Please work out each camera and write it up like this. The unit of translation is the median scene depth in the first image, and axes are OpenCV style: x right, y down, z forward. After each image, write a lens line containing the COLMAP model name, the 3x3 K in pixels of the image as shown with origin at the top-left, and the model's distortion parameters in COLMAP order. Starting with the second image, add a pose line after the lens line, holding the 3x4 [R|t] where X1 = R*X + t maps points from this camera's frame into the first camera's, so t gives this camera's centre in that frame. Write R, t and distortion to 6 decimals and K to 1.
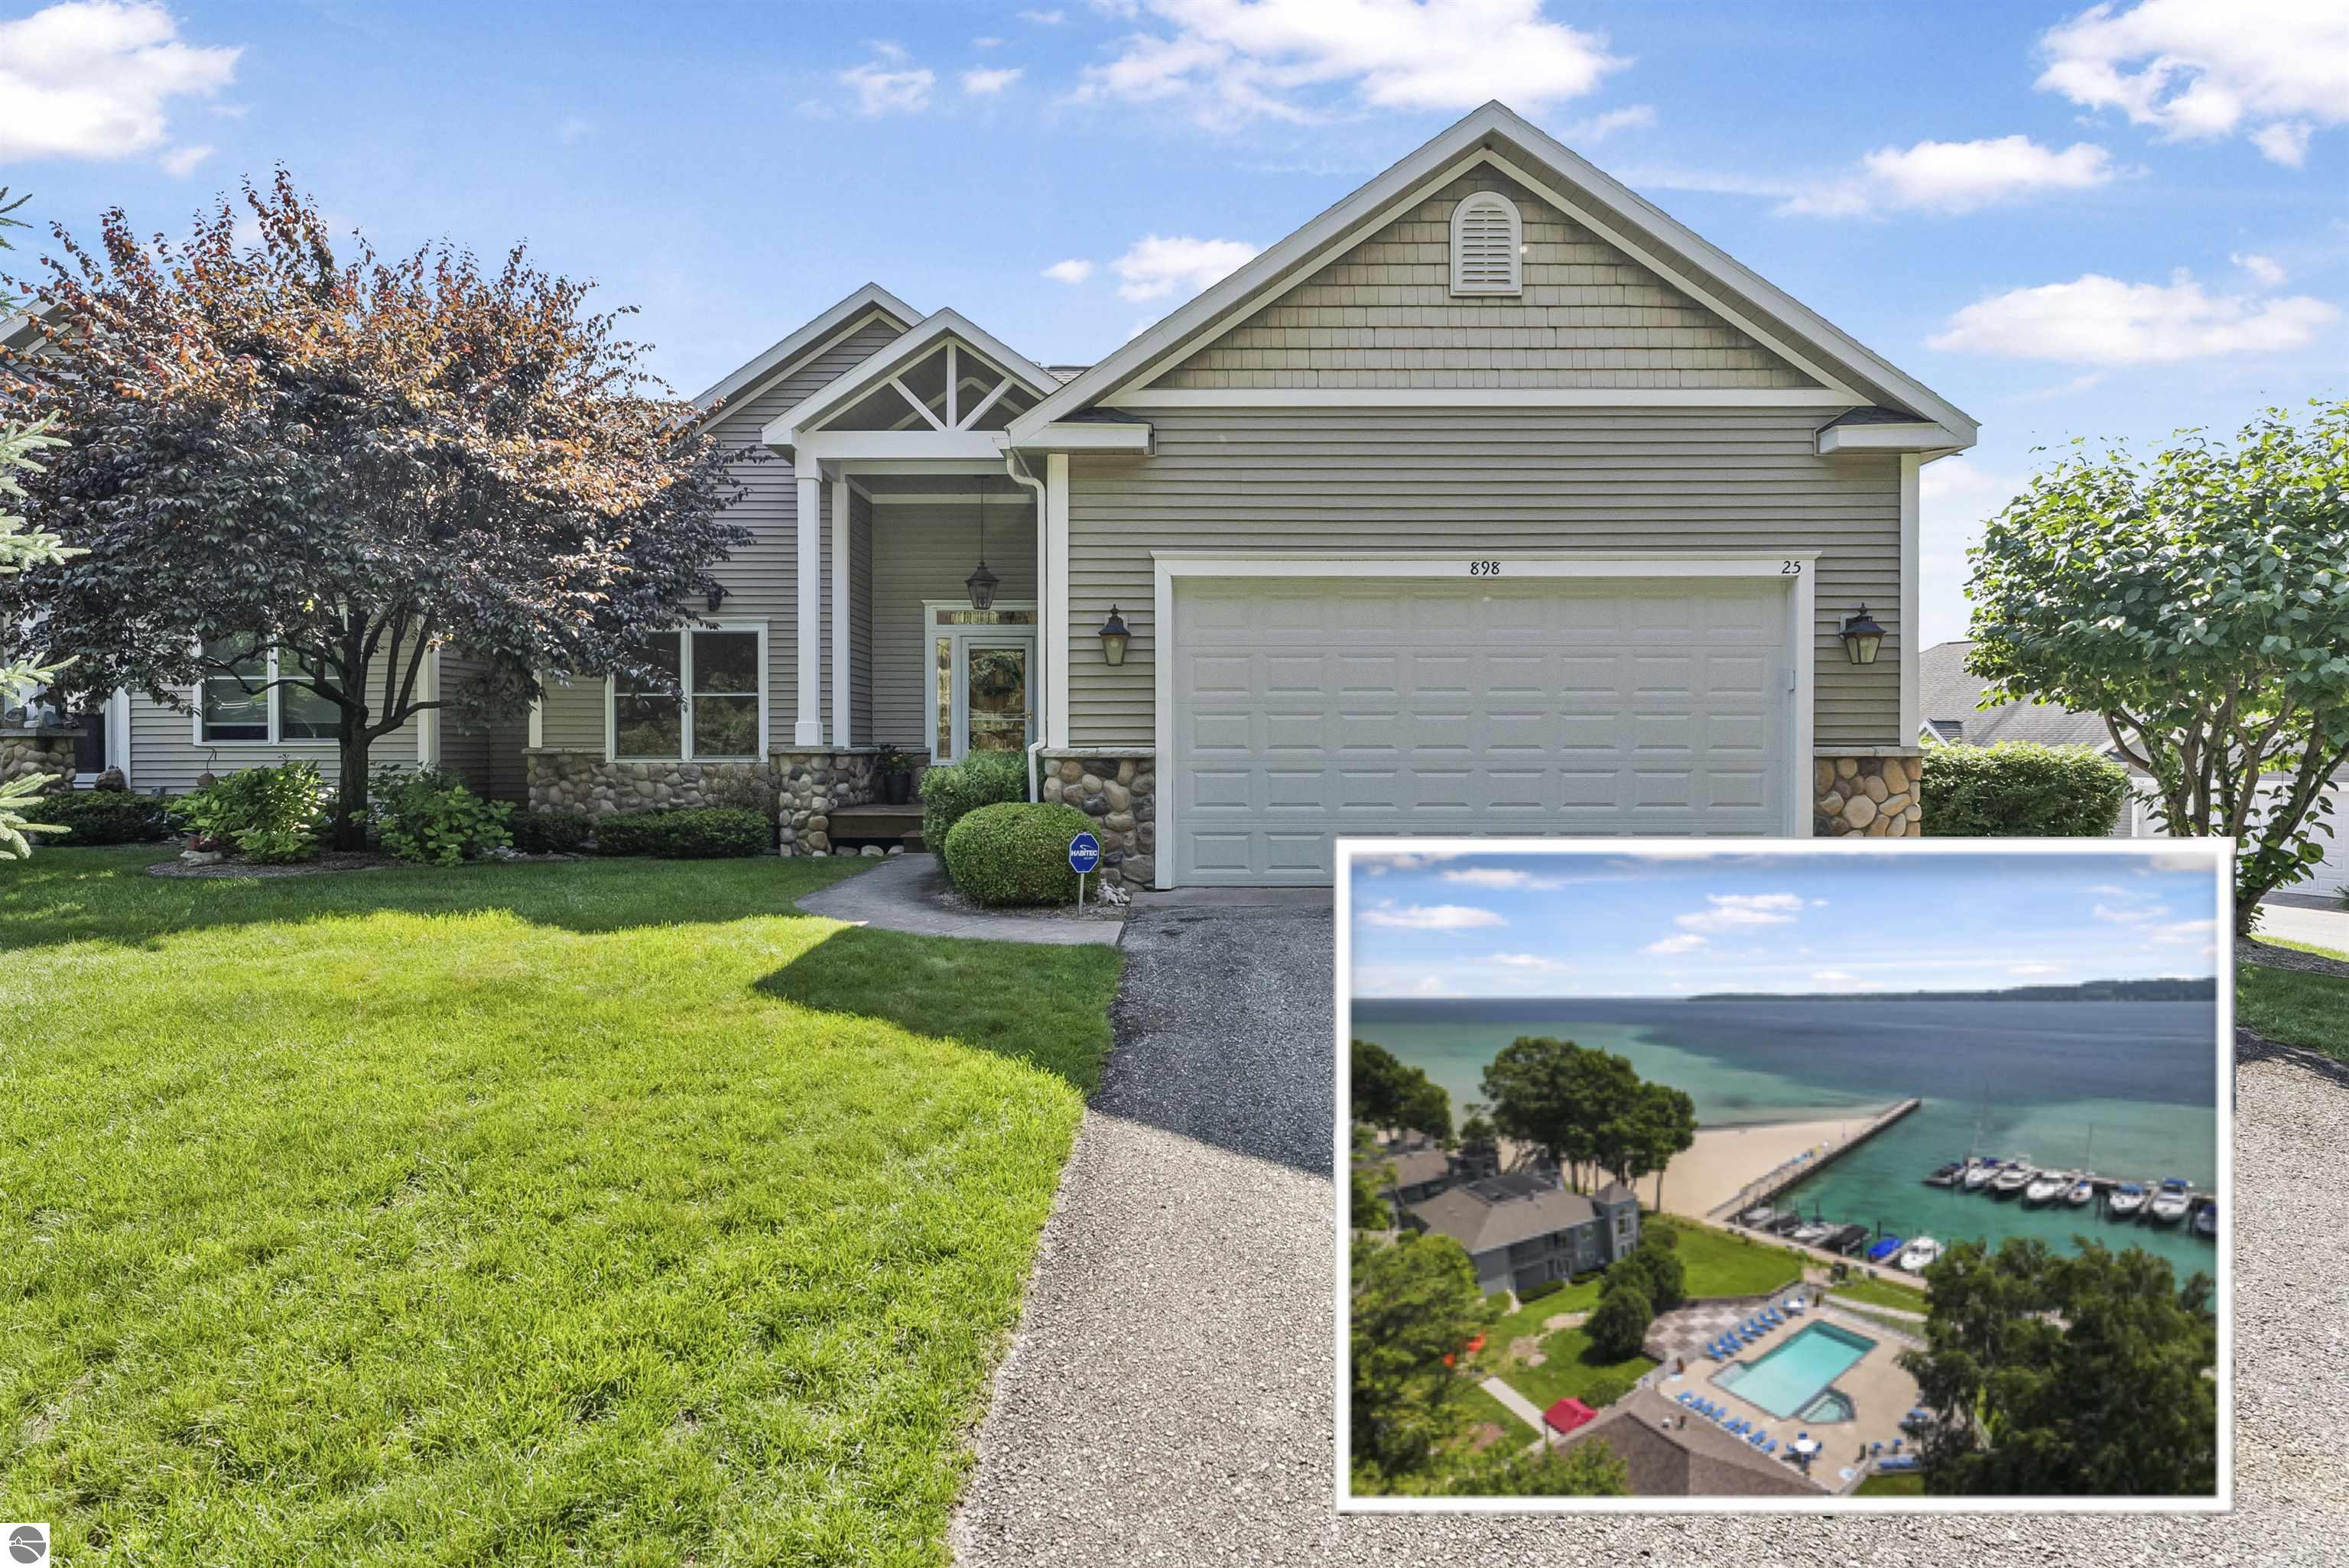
lens RADIAL K [[1218.5, 0, 1175.8], [0, 1218.5, 769.4], [0, 0, 1]] dist [0.000182, 0.000000]
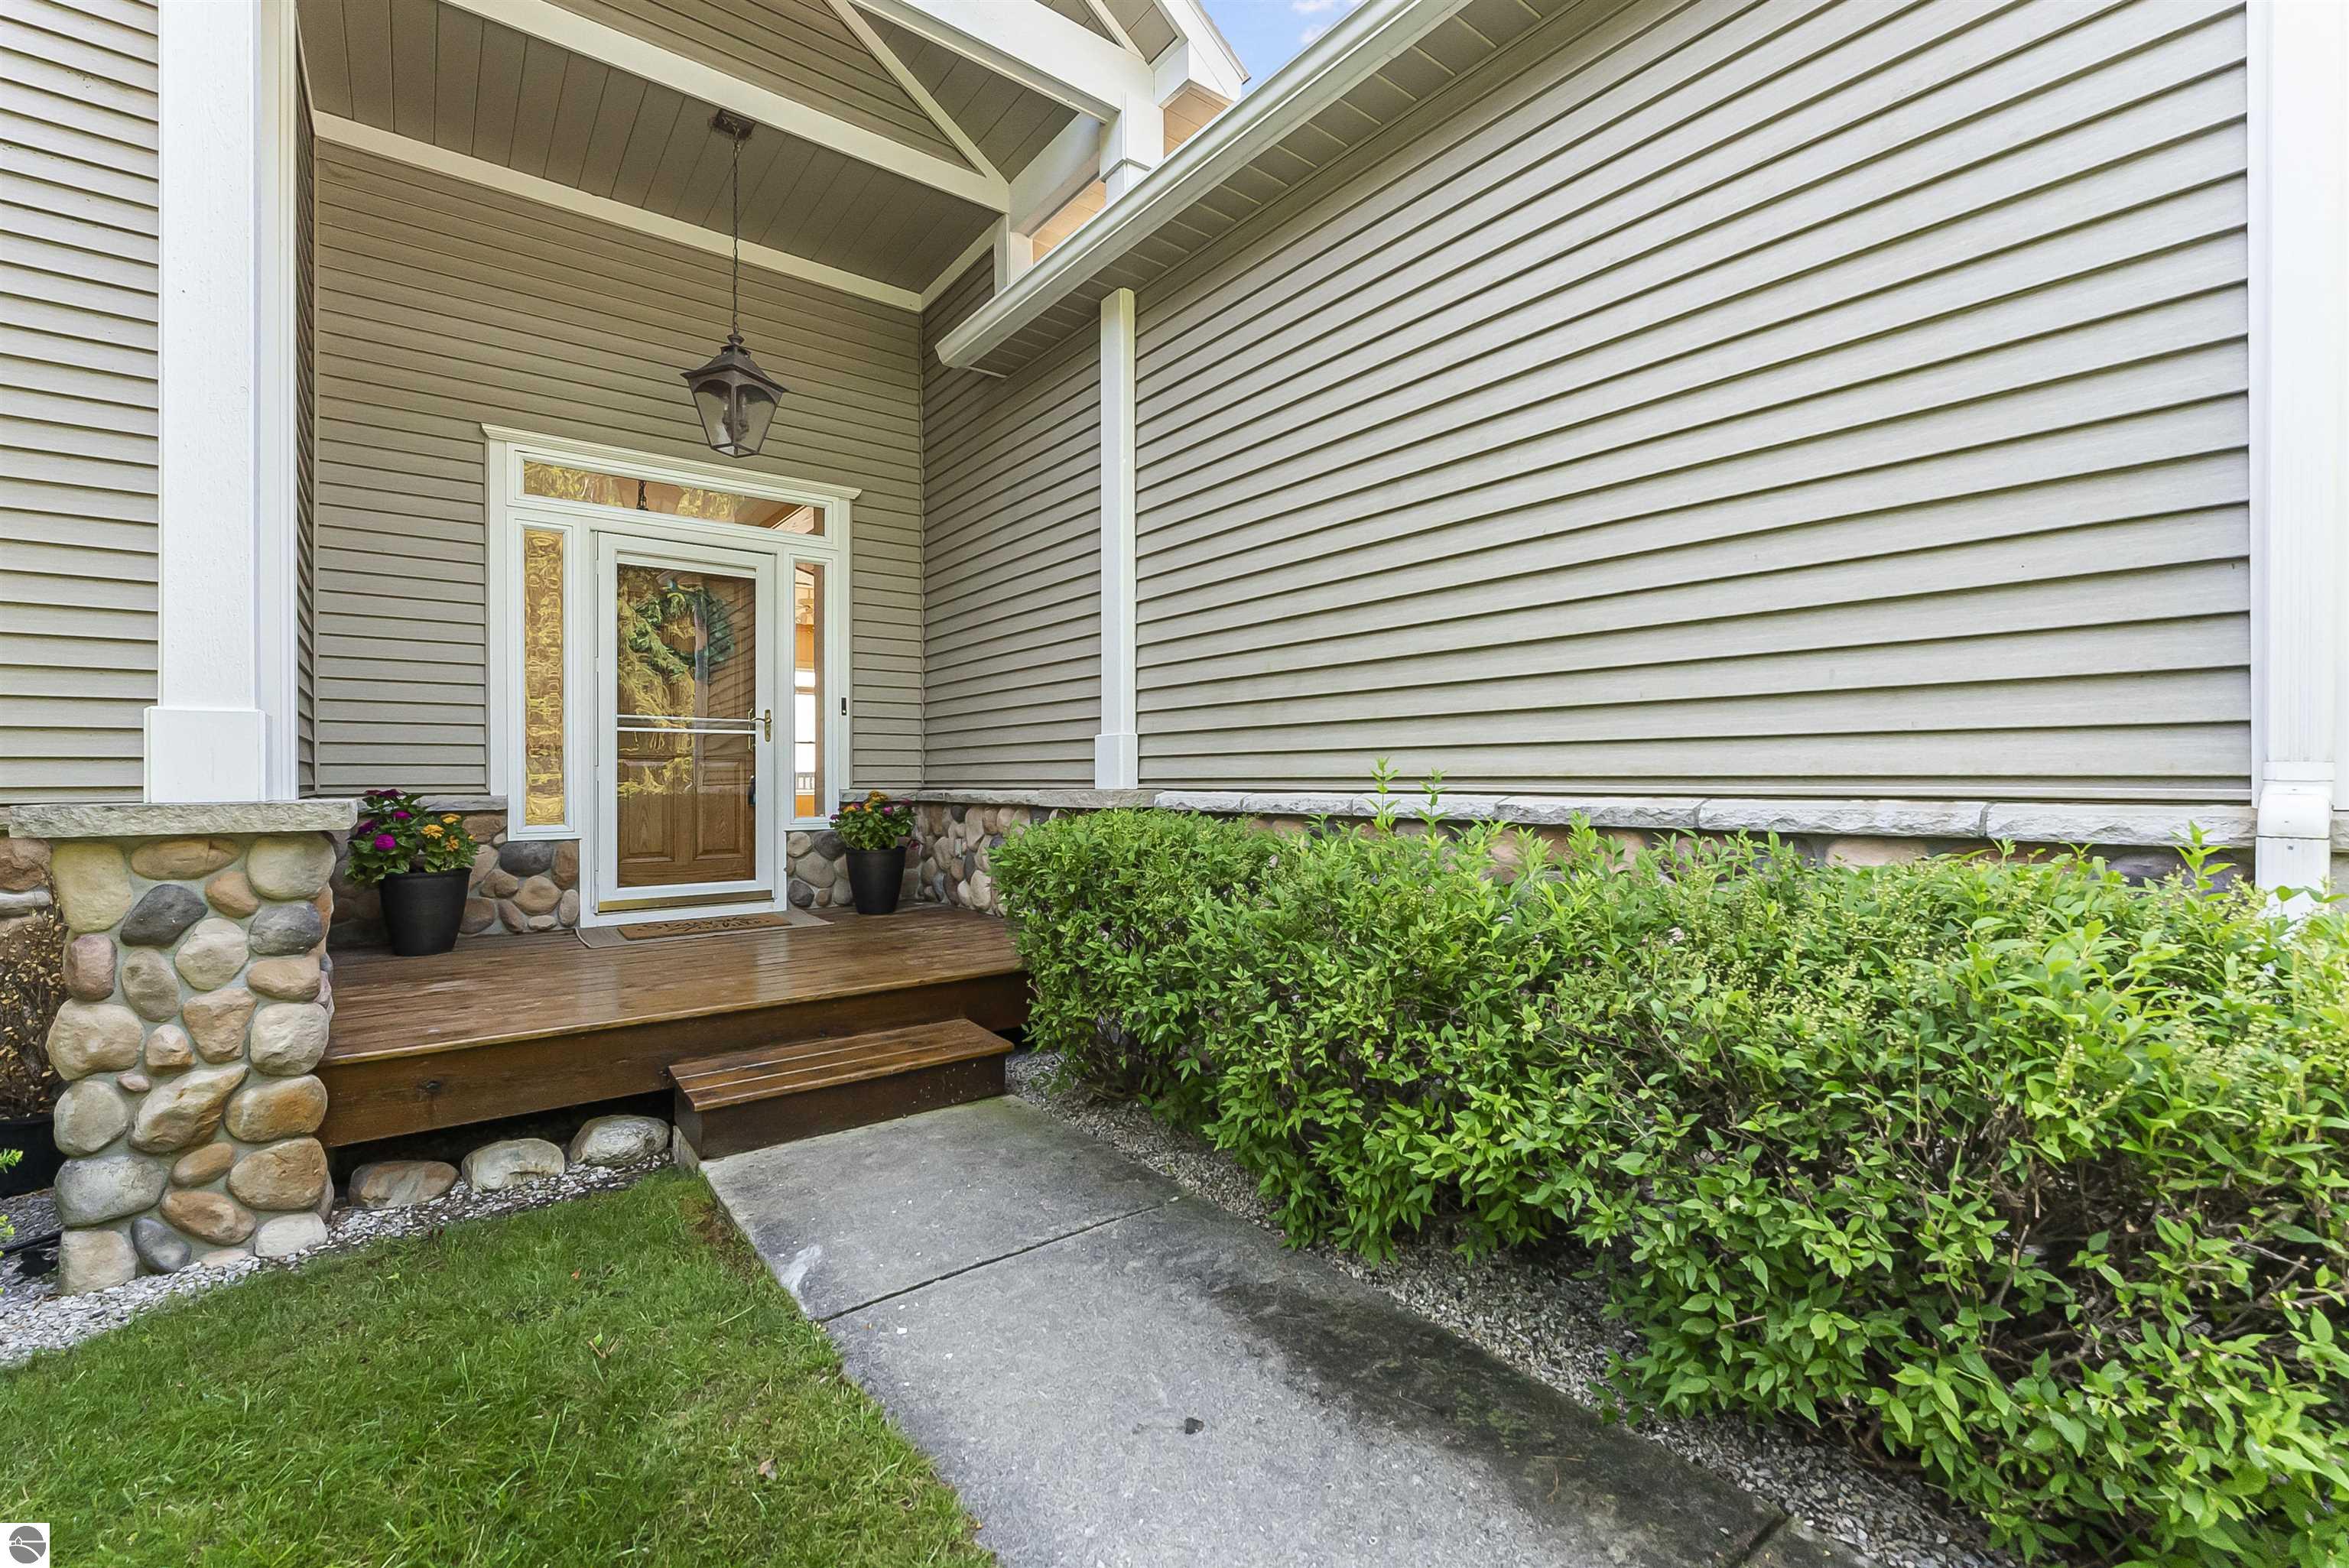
lens RADIAL K [[1004.1, 0, 1173.6], [0, 1004.1, 783.9], [0, 0, 1]] dist [-0.000492, 0.000035]
pose [[0.794693, -0.005977, 0.606982, -0.272957], [0.015587, 0.999823, -0.010563, -0.017870], [-0.606811, 0.017855, 0.794646, 0.723279]]
